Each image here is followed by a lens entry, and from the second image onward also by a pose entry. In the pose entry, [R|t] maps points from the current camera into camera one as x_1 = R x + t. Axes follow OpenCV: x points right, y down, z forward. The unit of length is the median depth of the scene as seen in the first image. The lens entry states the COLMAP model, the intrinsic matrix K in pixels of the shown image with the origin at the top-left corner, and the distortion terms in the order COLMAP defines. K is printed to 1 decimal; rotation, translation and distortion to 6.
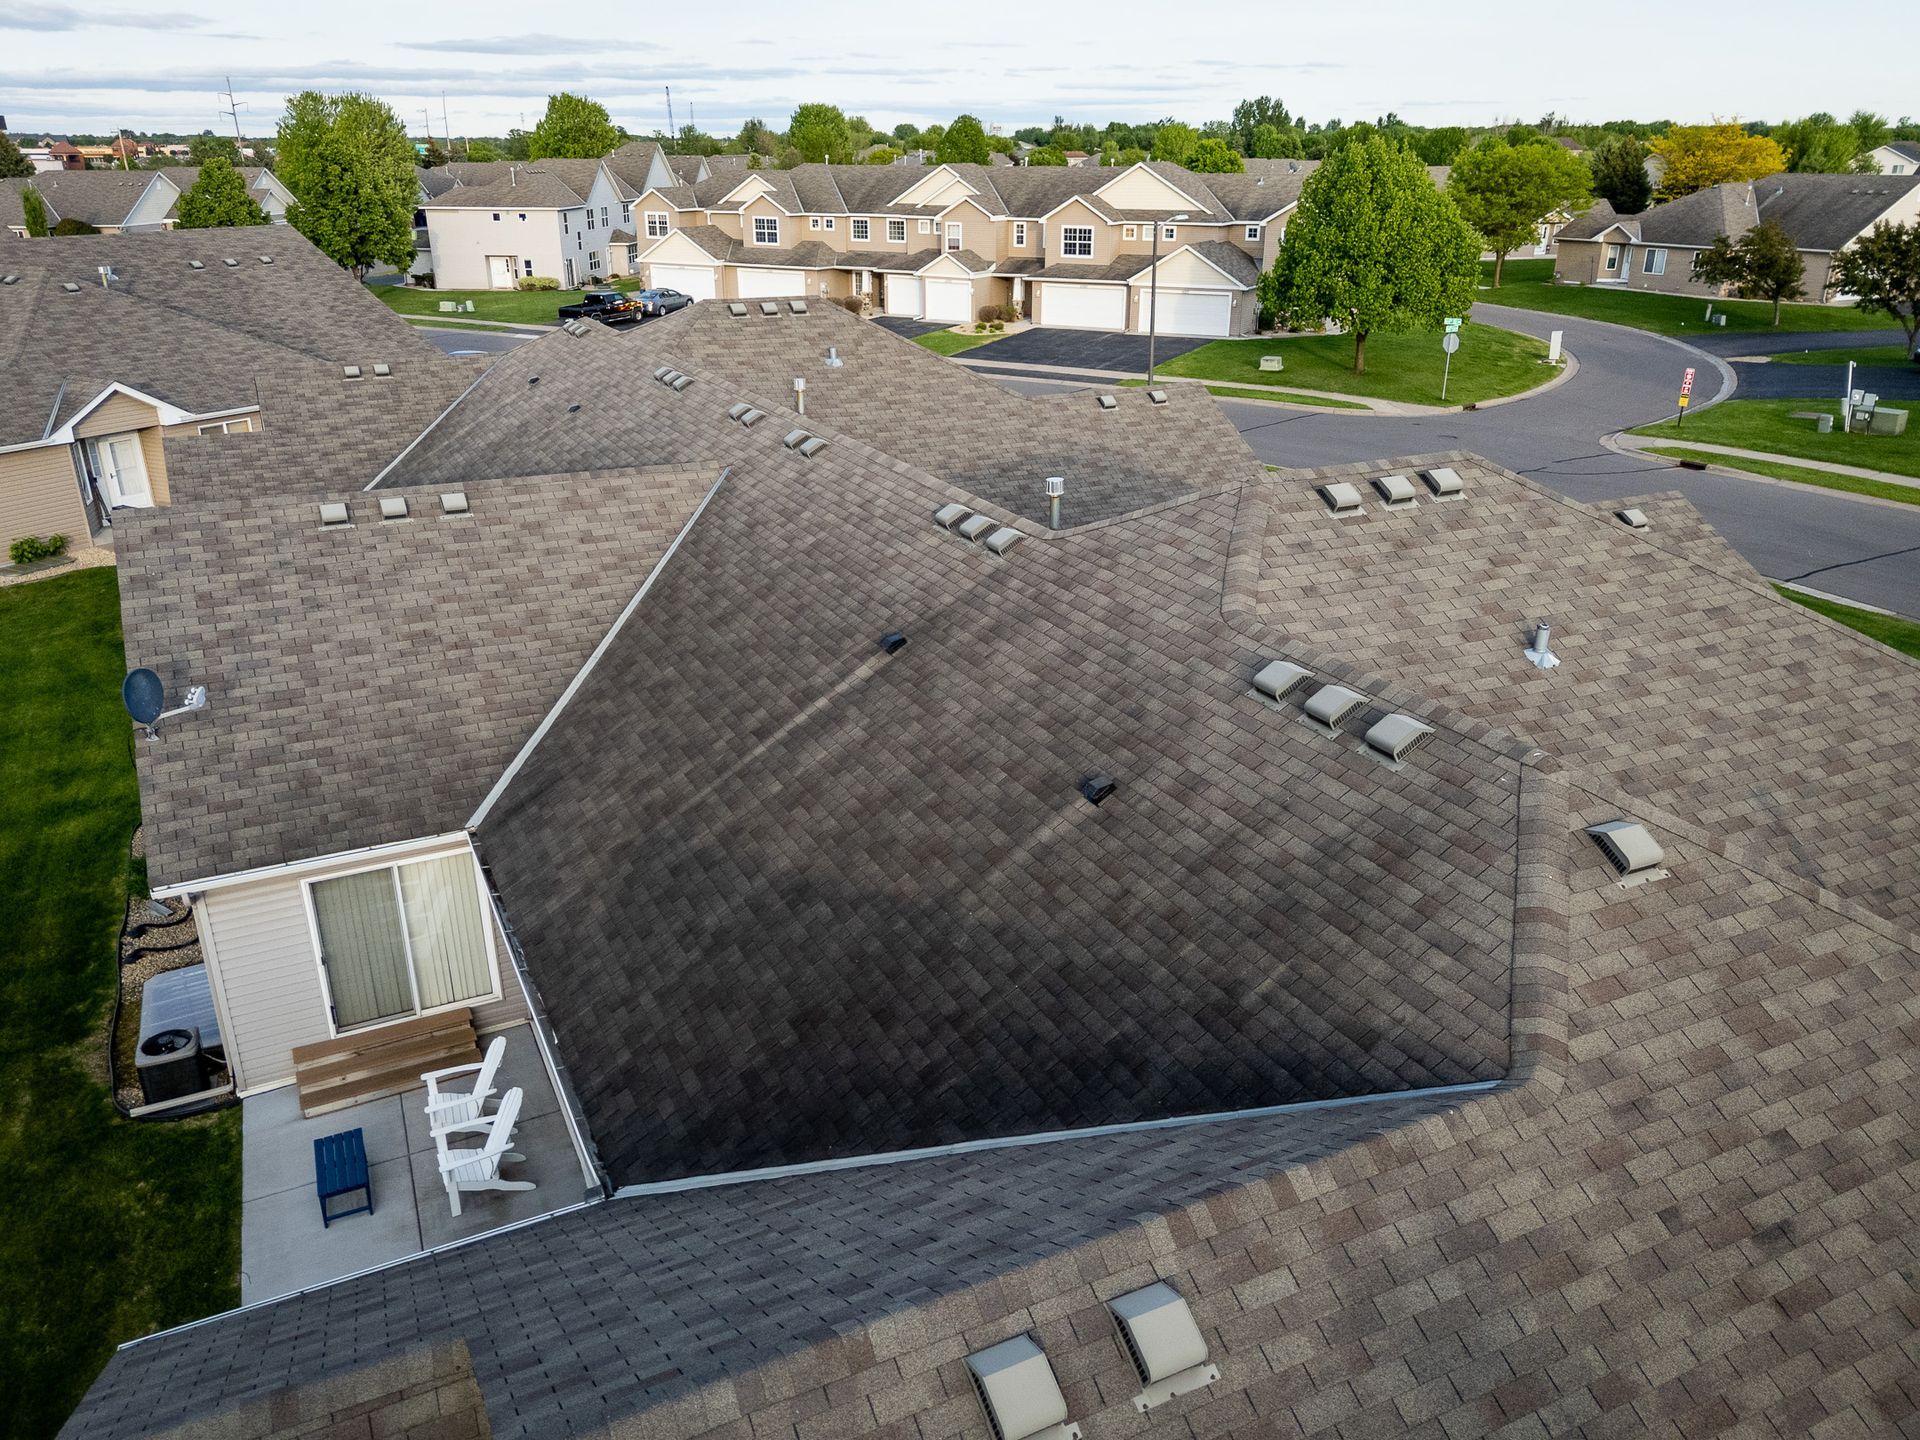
lens RADIAL K [[1426.1, 0, 947.5], [0, 1426.1, 710.3], [0, 0, 1]] dist [0.052950, -0.024165]
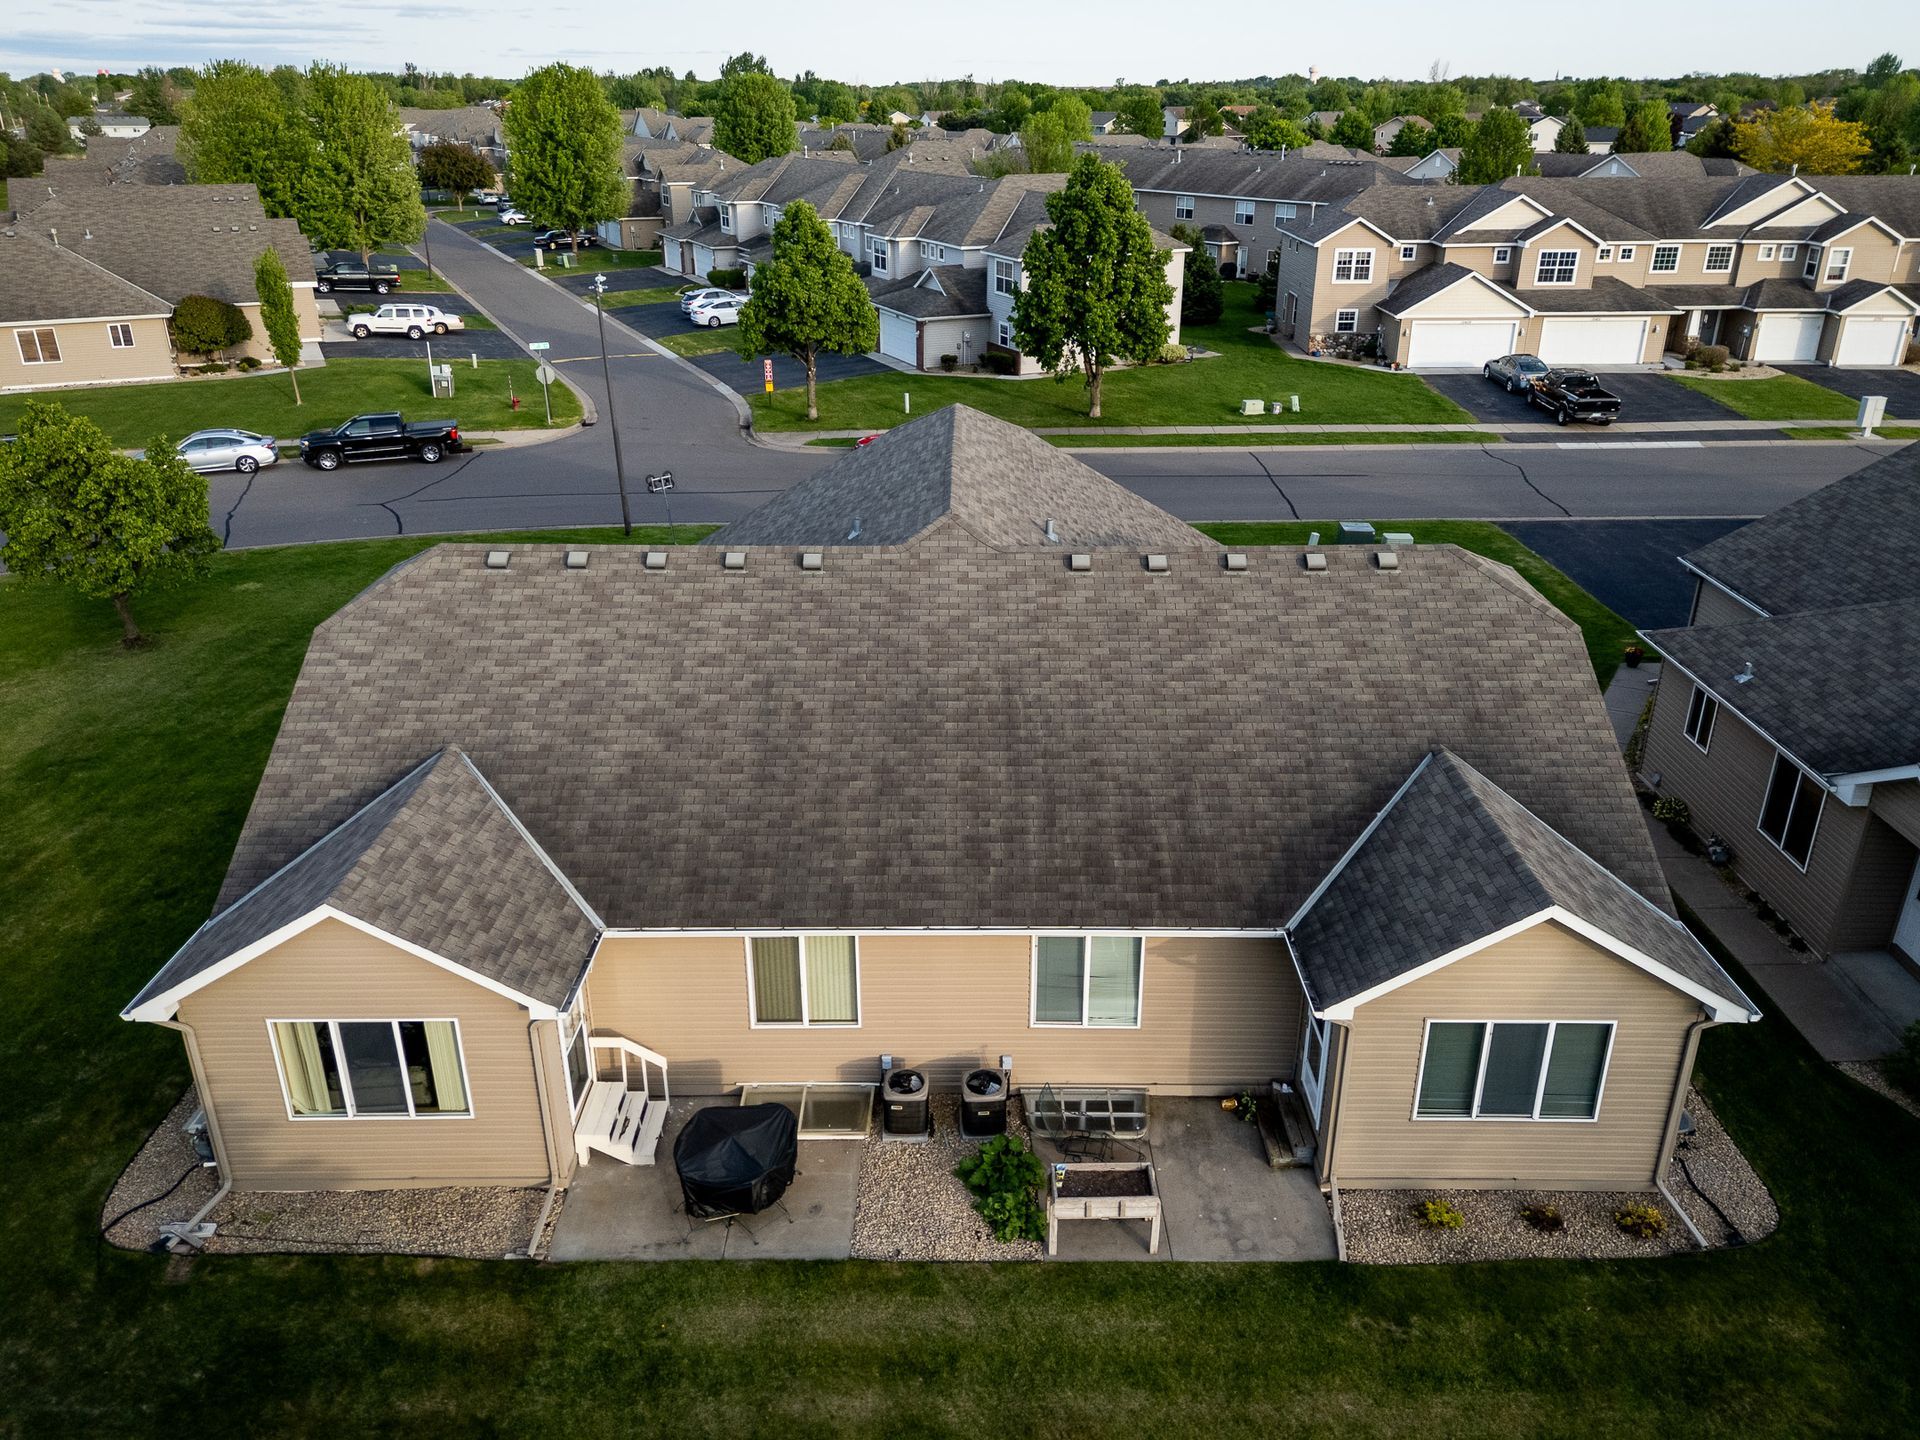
lens RADIAL K [[1417.3, 0, 960.0], [0, 1417.3, 720.0], [0, 0, 1]] dist [0.076641, -0.069005]
pose [[0.873145, -0.194742, 0.446870, -0.905971], [0.177864, 0.980806, 0.079898, -0.239007], [-0.453852, 0.009719, 0.891024, 0.507967]]
